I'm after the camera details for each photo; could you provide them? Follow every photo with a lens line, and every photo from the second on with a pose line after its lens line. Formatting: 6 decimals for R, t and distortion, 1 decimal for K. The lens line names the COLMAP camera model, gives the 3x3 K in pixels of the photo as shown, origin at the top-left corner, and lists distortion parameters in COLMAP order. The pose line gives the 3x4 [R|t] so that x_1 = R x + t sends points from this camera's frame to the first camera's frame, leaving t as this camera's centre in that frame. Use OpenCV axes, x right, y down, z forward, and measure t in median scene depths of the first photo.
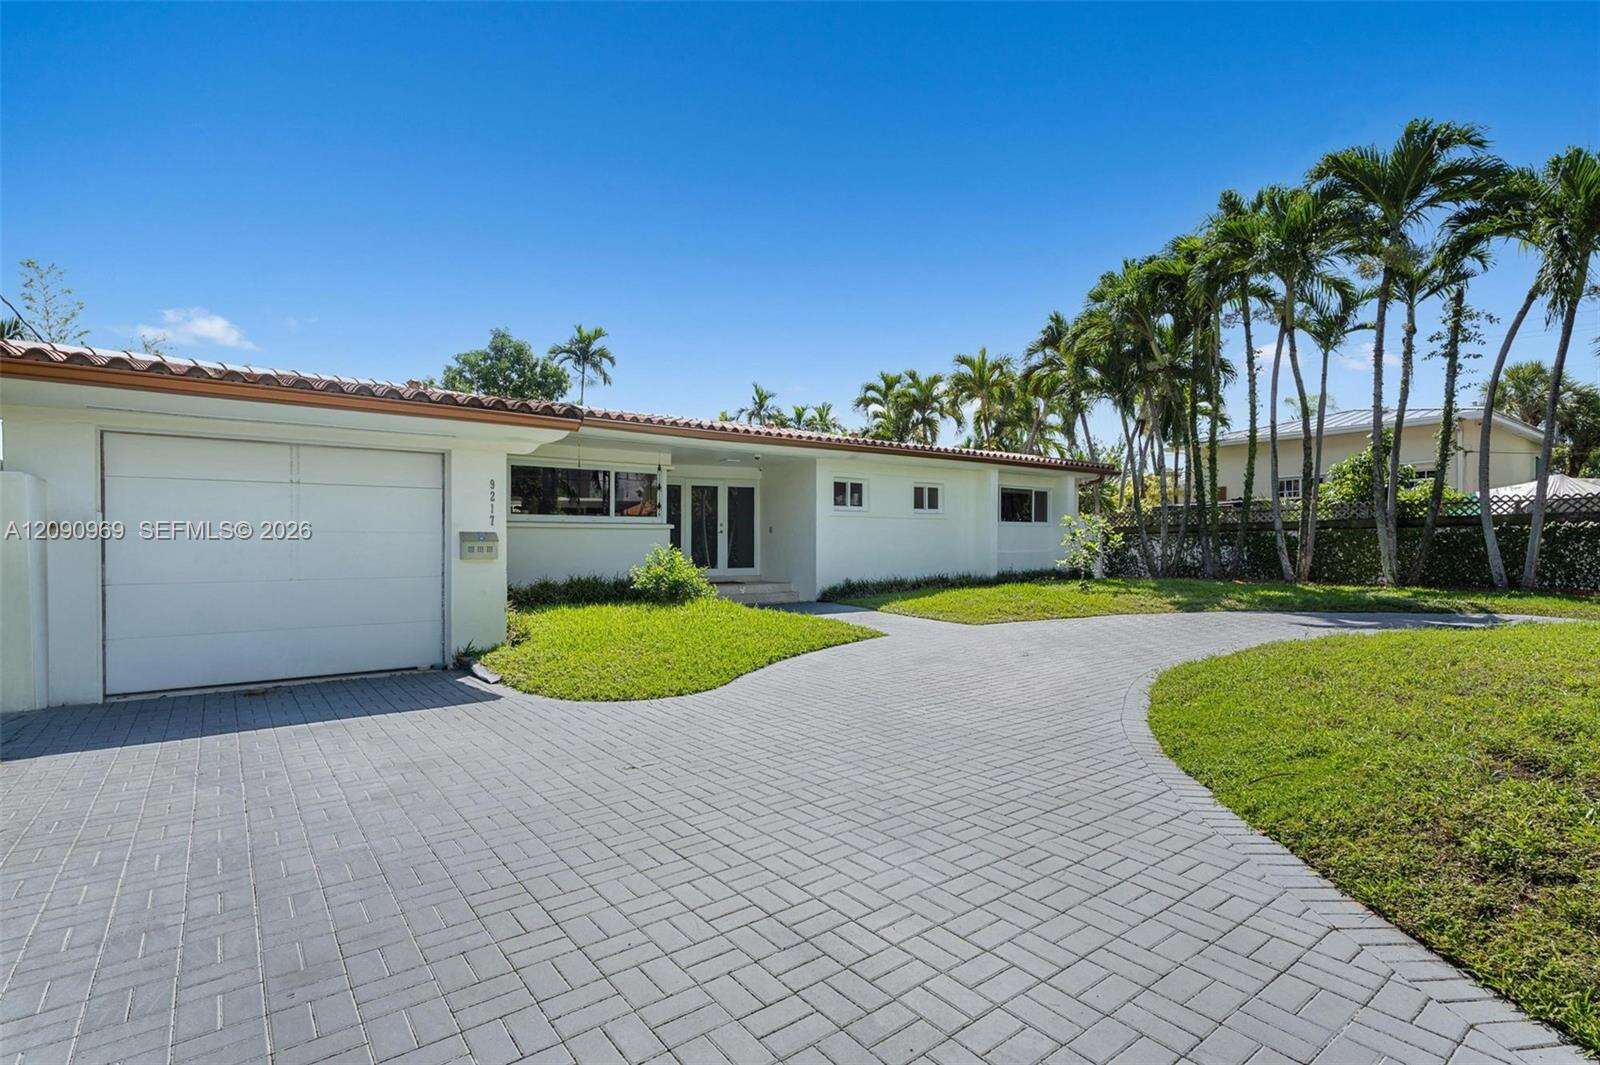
lens RADIAL K [[751.2, 0, 801.1], [0, 751.2, 562.0], [0, 0, 1]] dist [-0.001865, 0.000306]
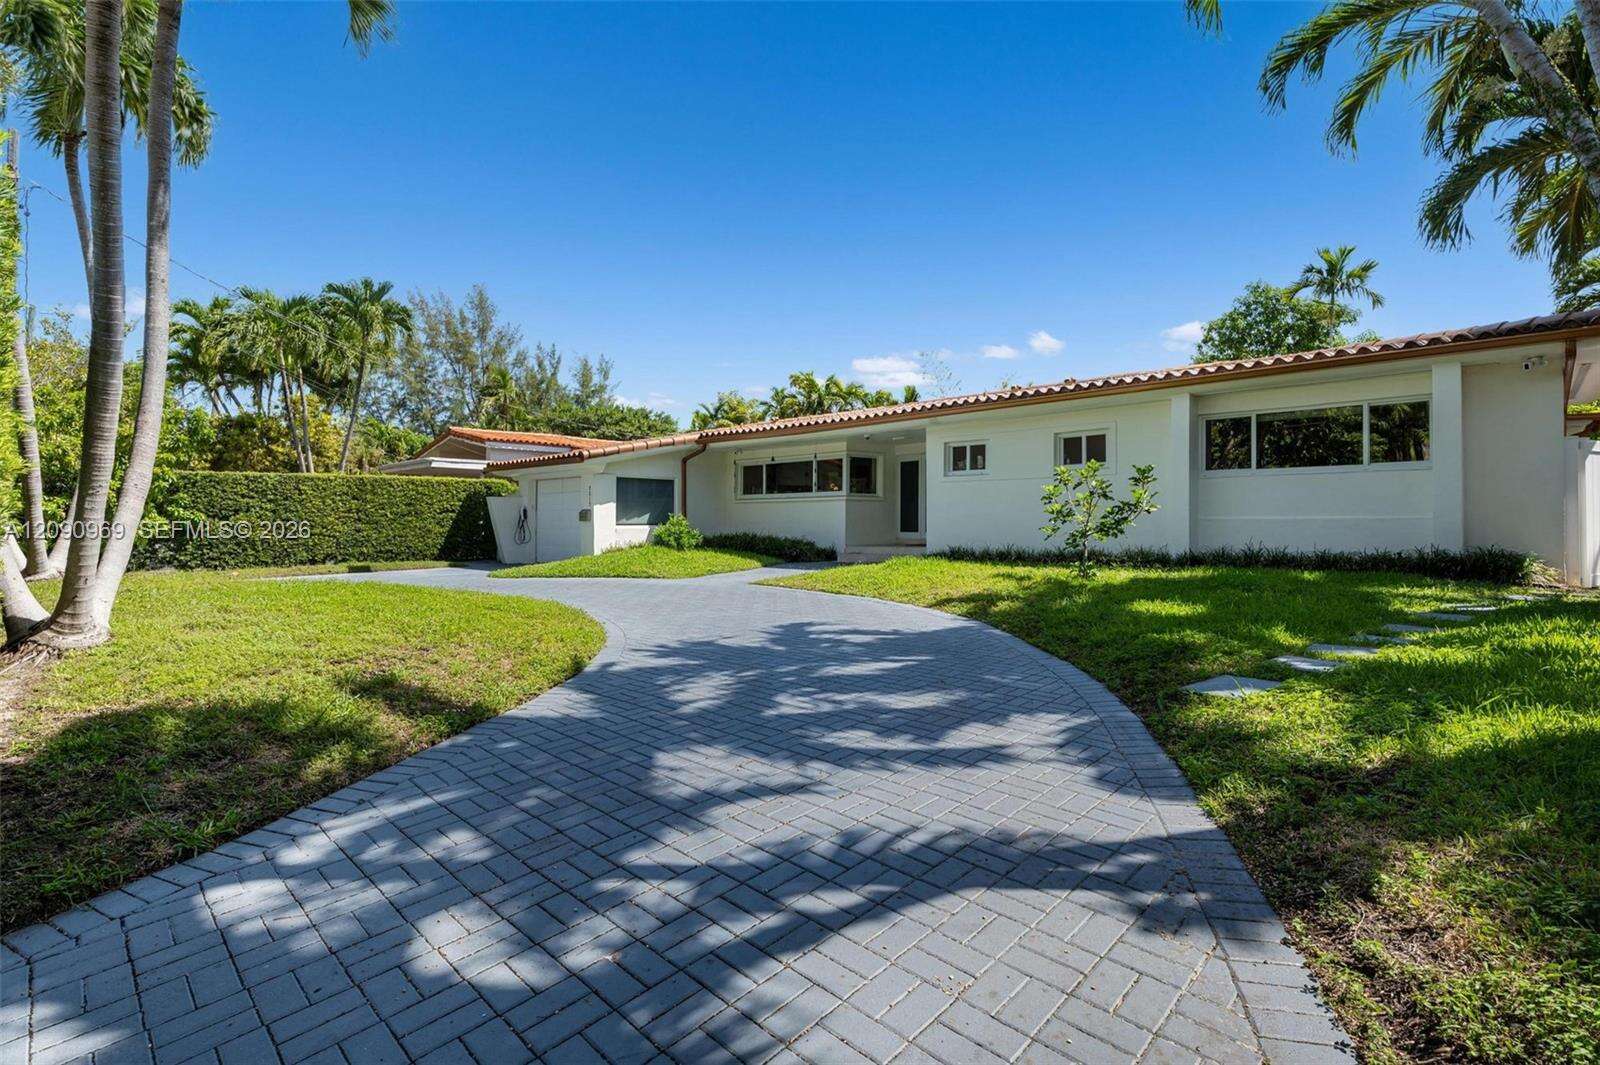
lens RADIAL K [[737.6, 0, 794.4], [0, 737.6, 512.3], [0, 0, 1]] dist [-0.003074, -0.005959]
pose [[0.168311, -0.002633, -0.985730, 0.899682], [-0.011870, 0.999919, -0.004697, -0.013023], [0.985662, 0.012491, 0.168266, 0.590528]]
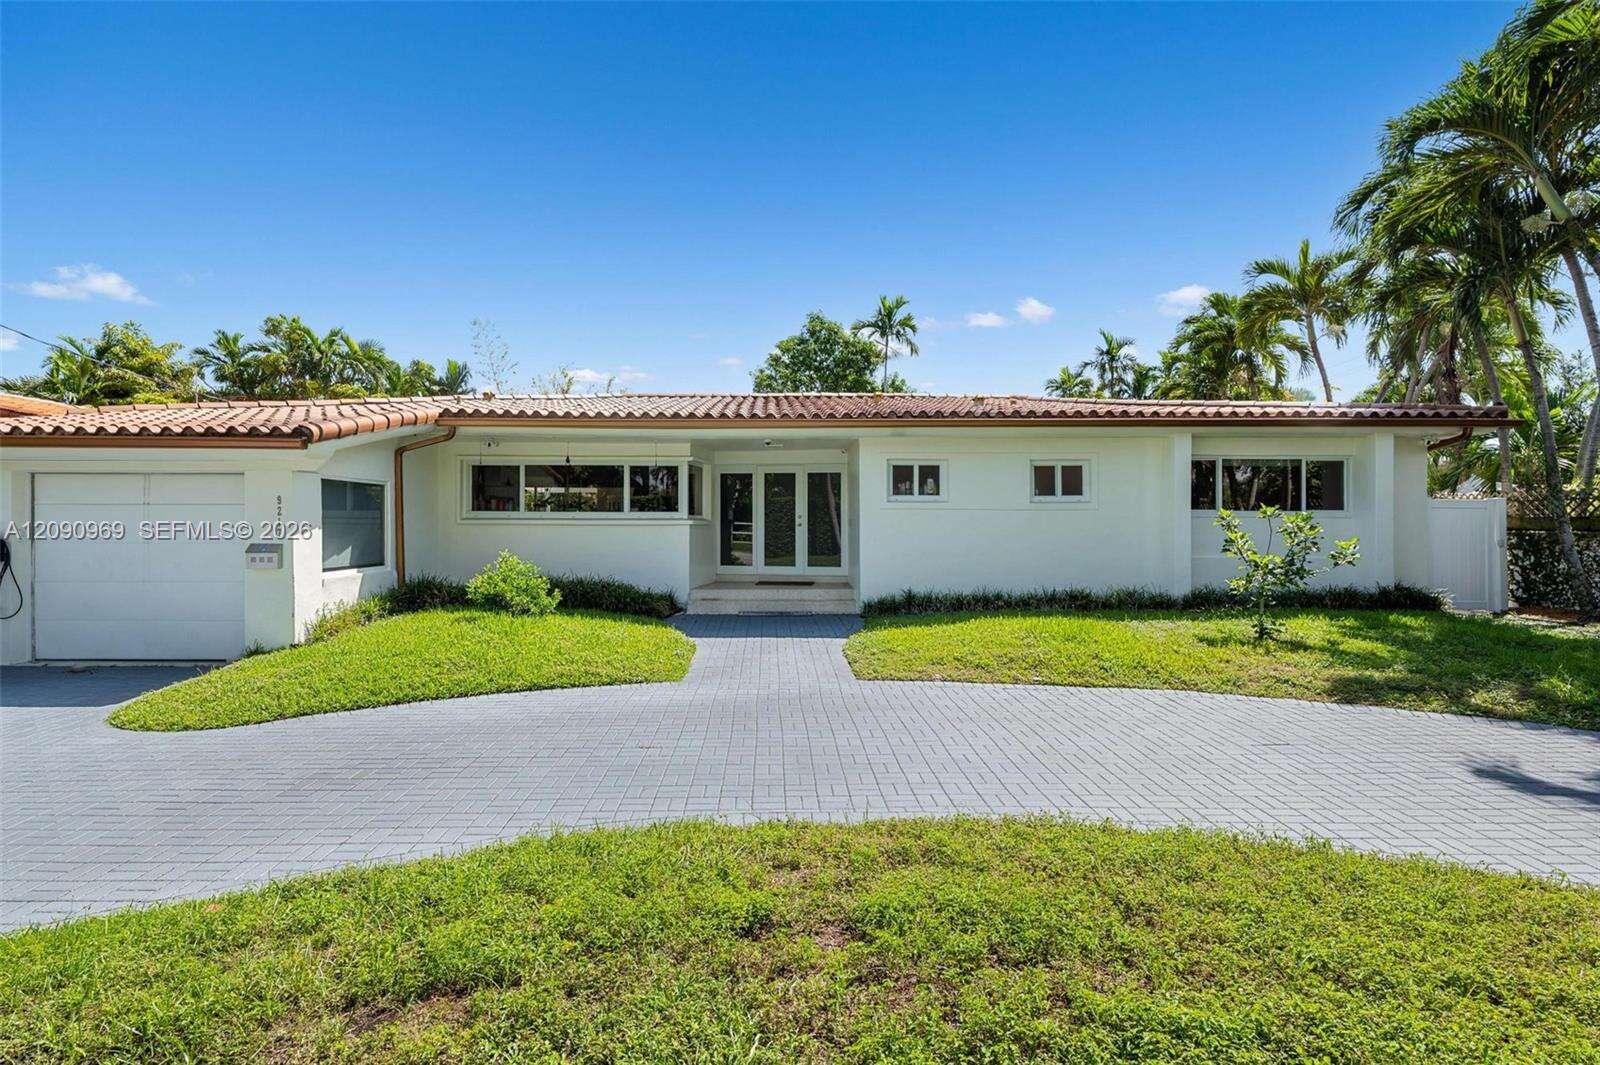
lens RADIAL K [[773.4, 0, 779.1], [0, 773.4, 510.5], [0, 0, 1]] dist [-0.001958, 0.000310]
pose [[0.799842, 0.005849, -0.600183, 0.407513], [-0.019515, 0.999677, -0.016265, -0.040449], [0.599894, 0.024722, 0.799698, 0.259132]]
